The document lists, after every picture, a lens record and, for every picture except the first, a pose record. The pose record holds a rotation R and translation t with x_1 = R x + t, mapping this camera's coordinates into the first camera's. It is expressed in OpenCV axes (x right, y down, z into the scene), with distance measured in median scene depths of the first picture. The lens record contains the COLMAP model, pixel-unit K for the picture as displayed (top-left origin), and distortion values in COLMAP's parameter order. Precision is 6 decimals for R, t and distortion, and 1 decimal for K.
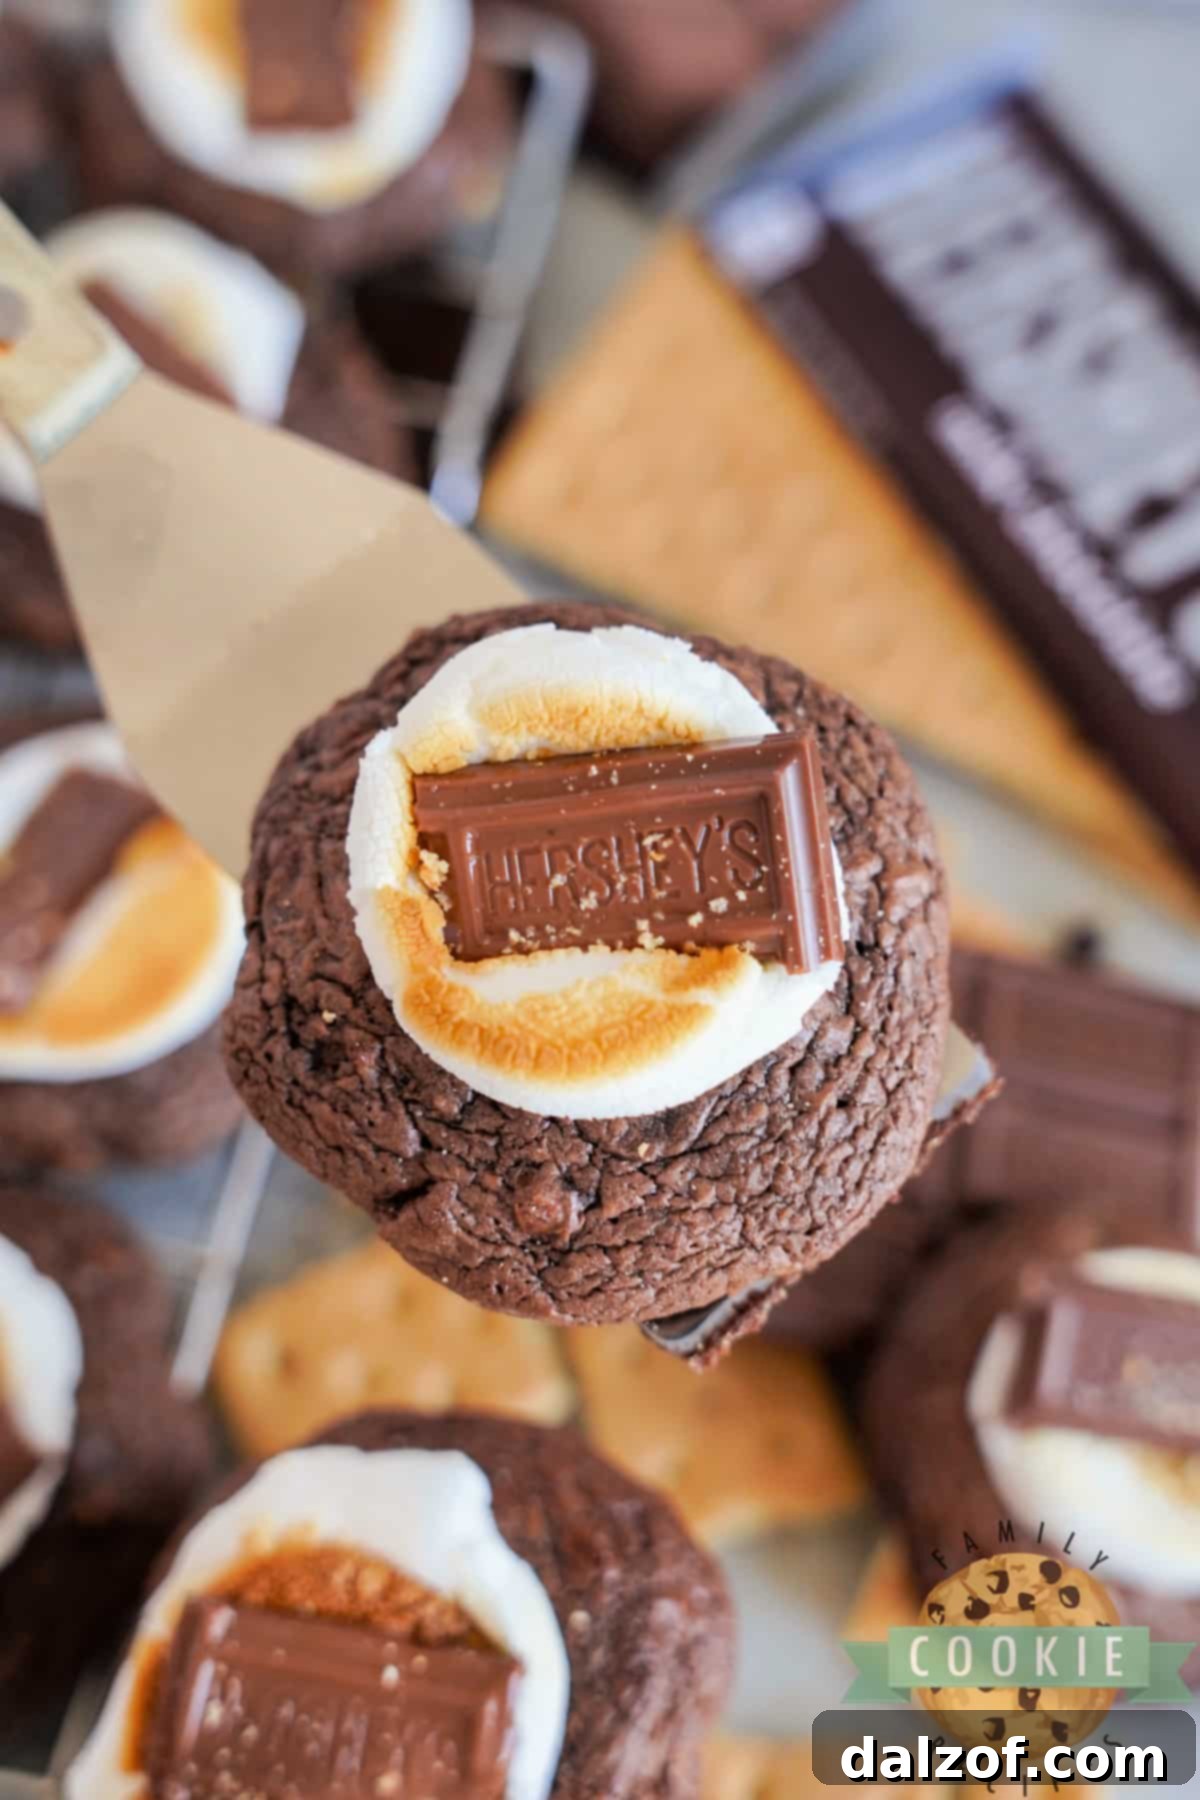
lens RADIAL K [[2954.8, 0, 600.0], [0, 2954.8, 900.0], [0, 0, 1]] dist [-0.018908, -0.023173]
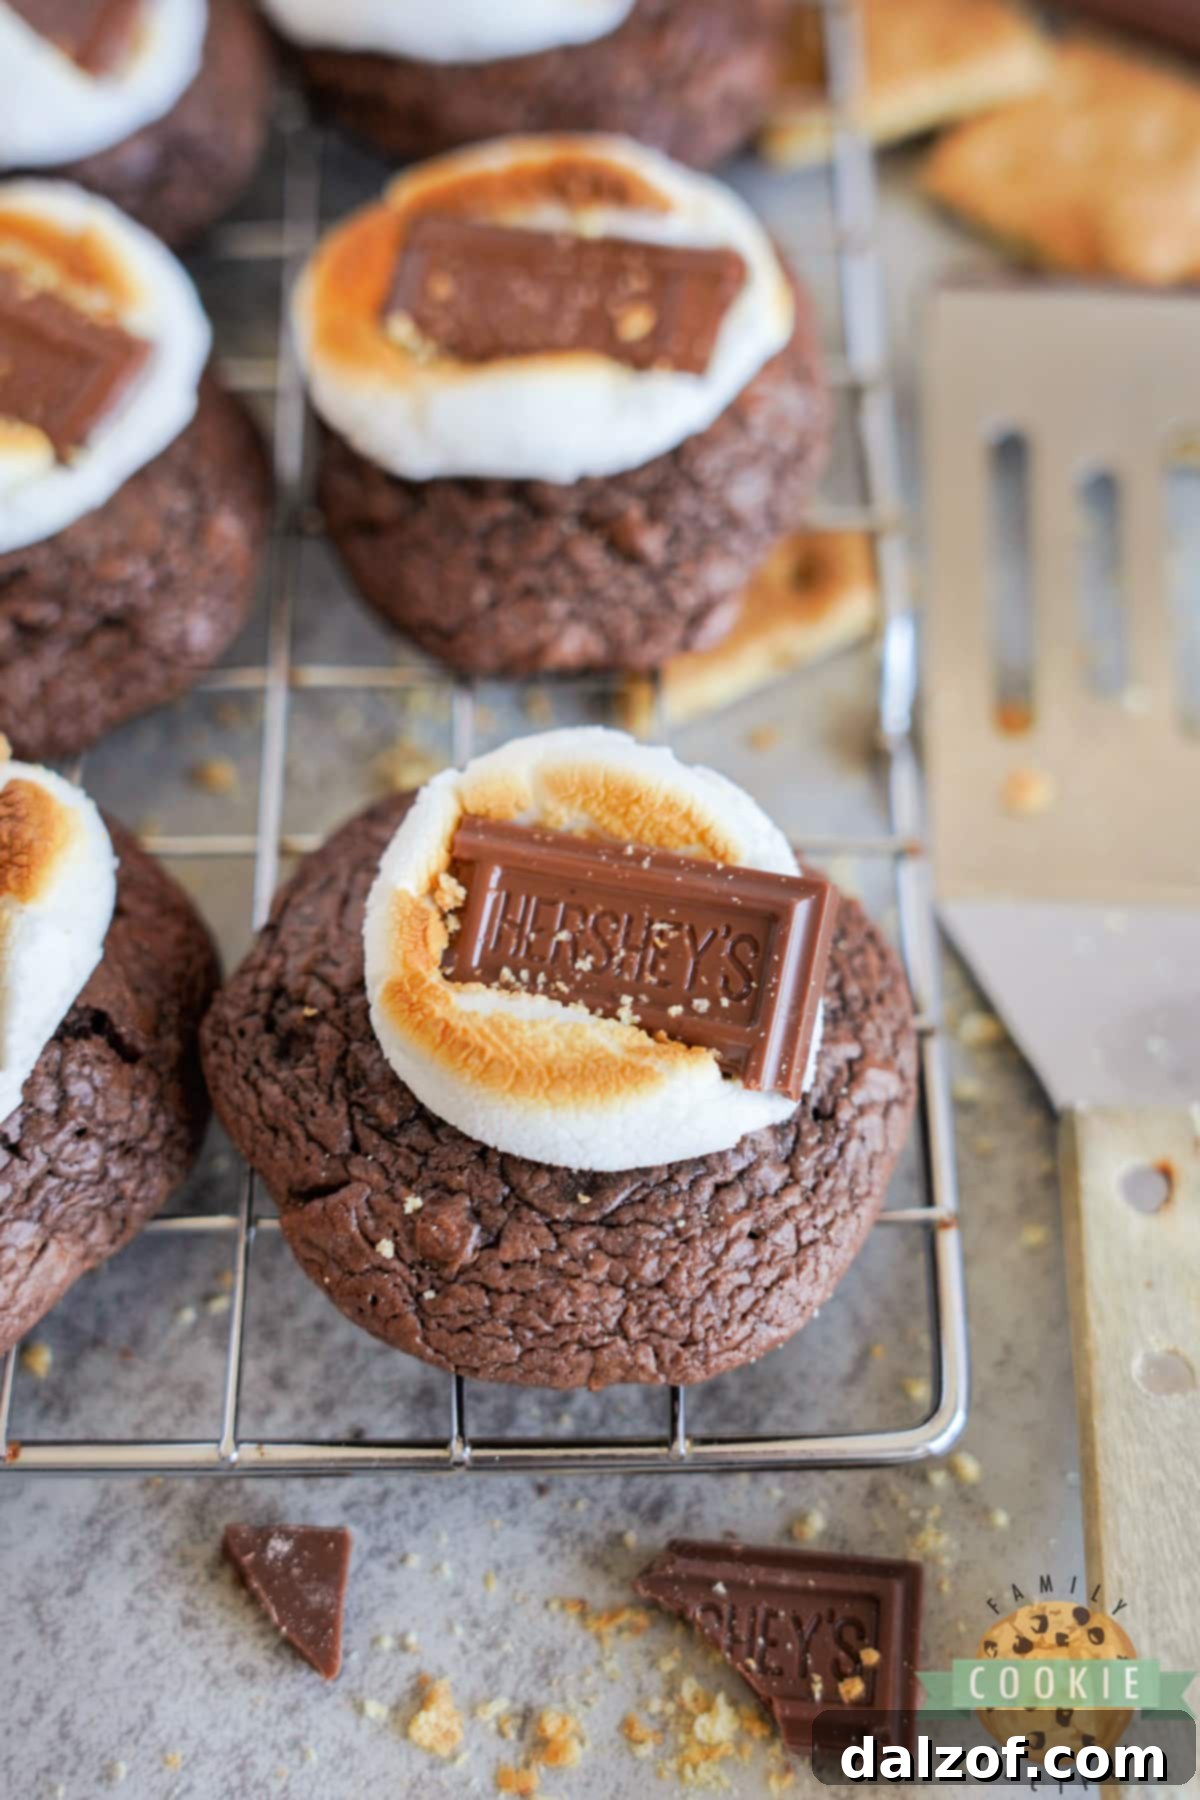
lens RADIAL K [[2954.8, 0, 600.0], [0, 2954.8, 900.0], [0, 0, 1]] dist [-0.018908, -0.023173]
pose [[0.946177, 0.316378, -0.068223, 0.065081], [-0.322824, 0.907501, -0.268750, 0.256885], [-0.023114, 0.276309, 0.960791, -0.011194]]
